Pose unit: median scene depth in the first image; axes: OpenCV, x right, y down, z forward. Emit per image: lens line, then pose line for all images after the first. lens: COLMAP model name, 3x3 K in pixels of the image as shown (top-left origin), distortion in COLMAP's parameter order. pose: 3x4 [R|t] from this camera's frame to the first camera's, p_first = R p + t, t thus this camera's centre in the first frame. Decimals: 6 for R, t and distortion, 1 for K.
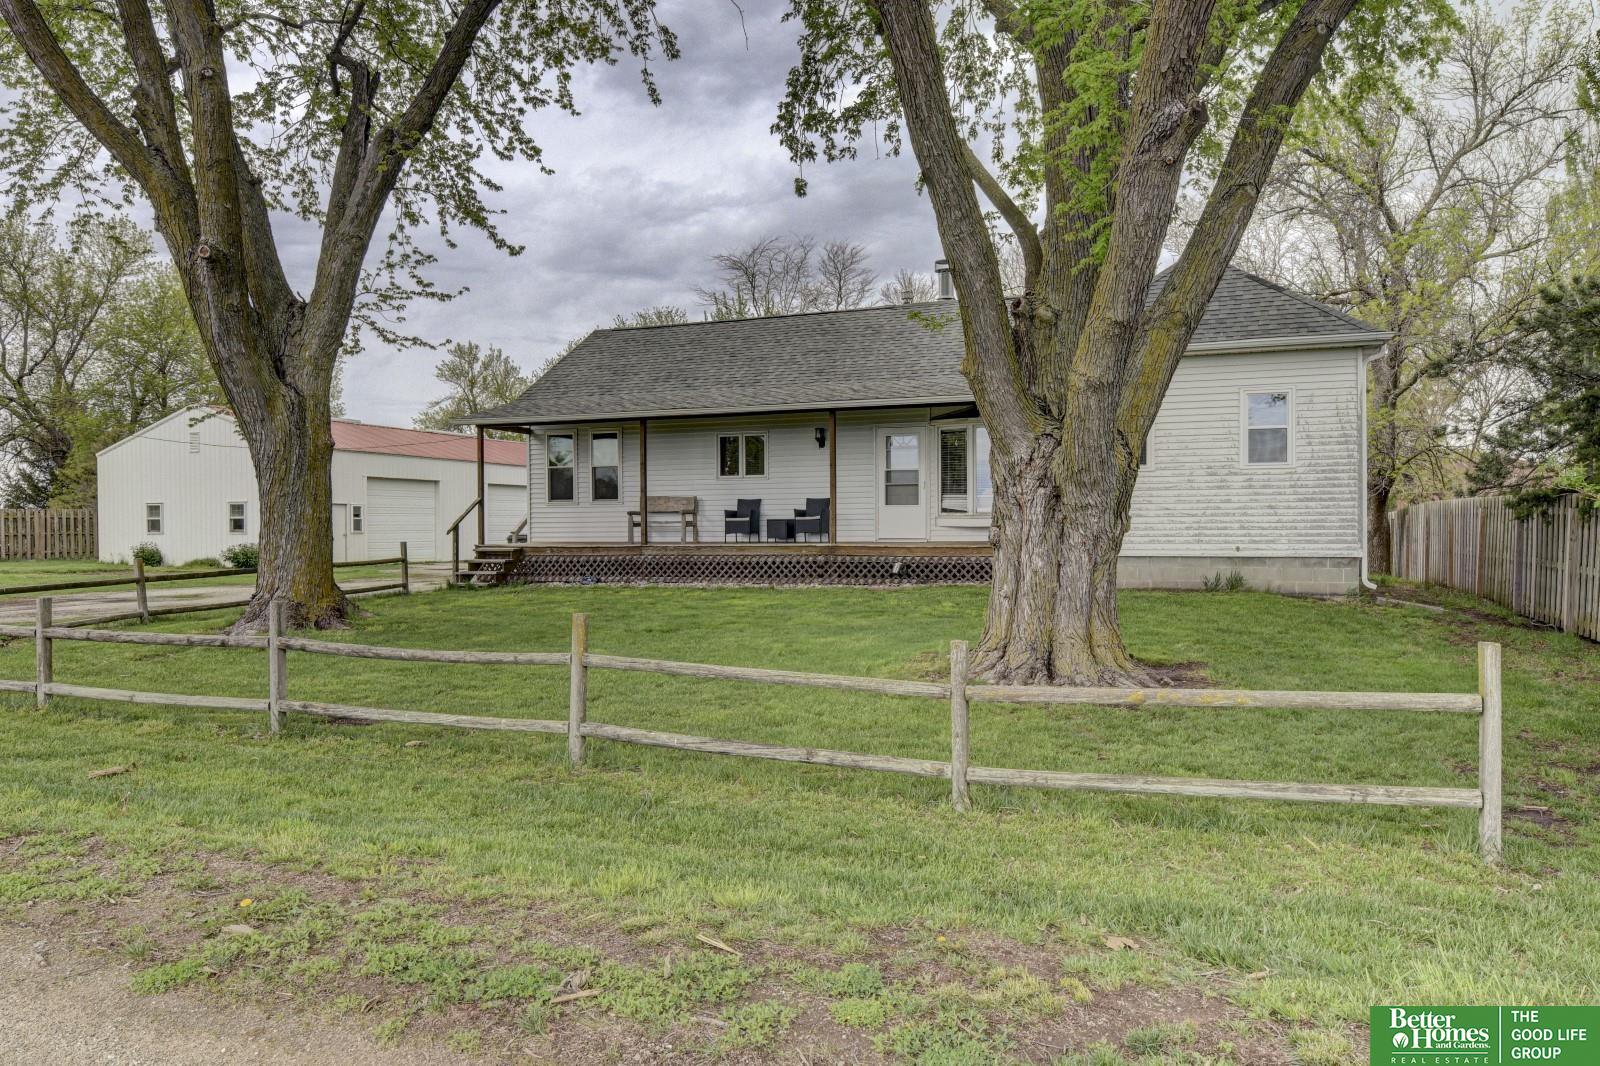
lens RADIAL K [[1055.8, 0, 807.5], [0, 1055.8, 562.1], [0, 0, 1]] dist [0.001285, -0.000256]
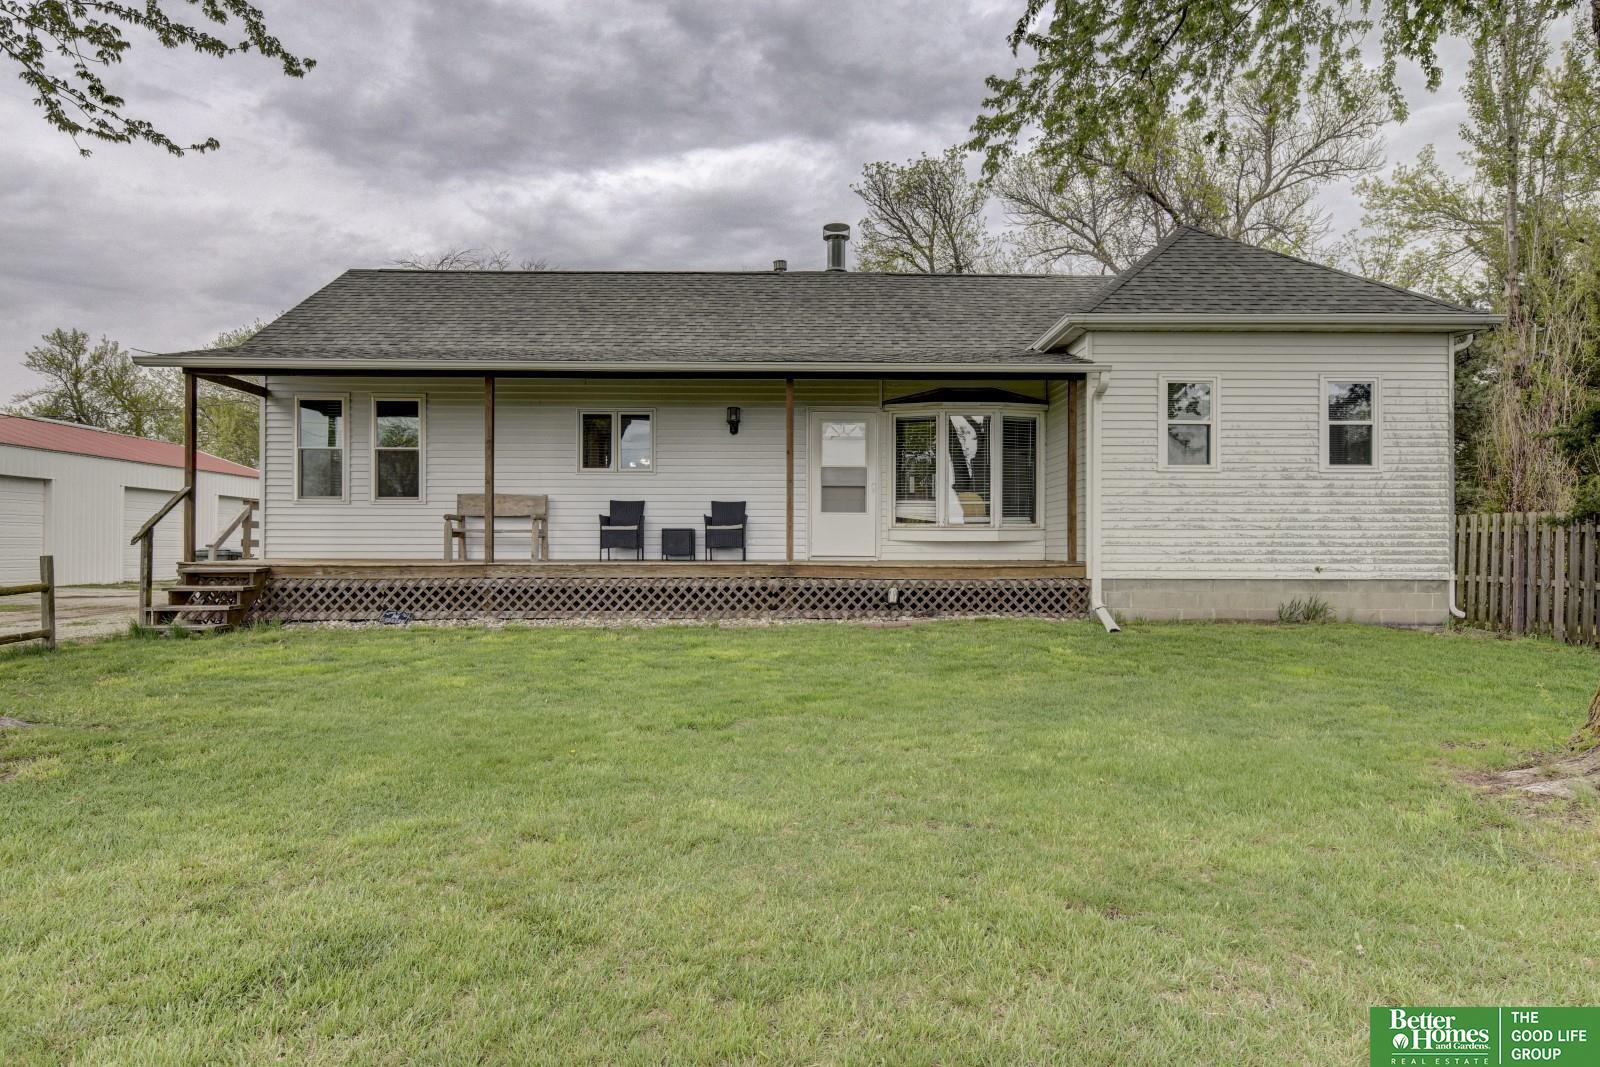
lens RADIAL K [[928.6, 0, 806.0], [0, 928.6, 555.1], [0, 0, 1]] dist [0.012380, 0.001046]
pose [[0.932803, 0.006610, 0.360327, -0.185163], [0.003736, 0.999601, -0.028006, -0.004261], [-0.360369, 0.027470, 0.932405, 0.389770]]
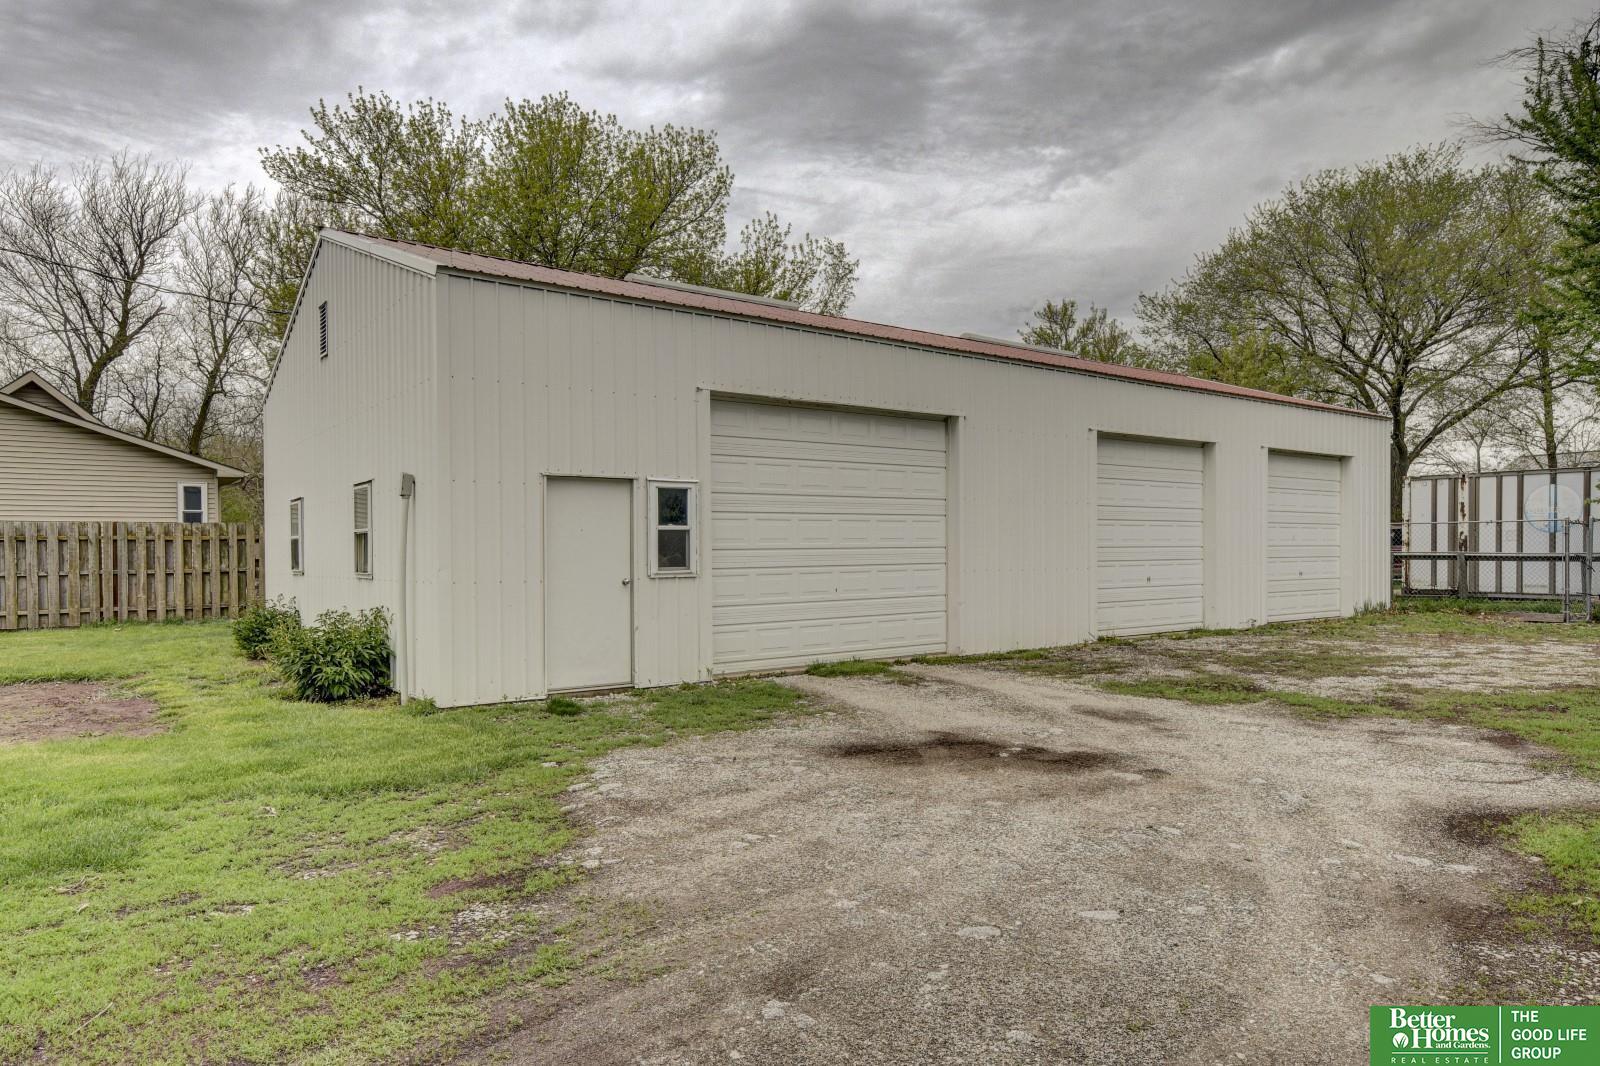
lens RADIAL K [[1030.1, 0, 799.7], [0, 1030.1, 561.1], [0, 0, 1]] dist [0.001261, 0.000034]
pose [[0.846190, -0.000983, -0.532880, -0.467279], [-0.011423, 0.999735, -0.019983, -0.051005], [0.532759, 0.022997, 0.845955, 1.506188]]
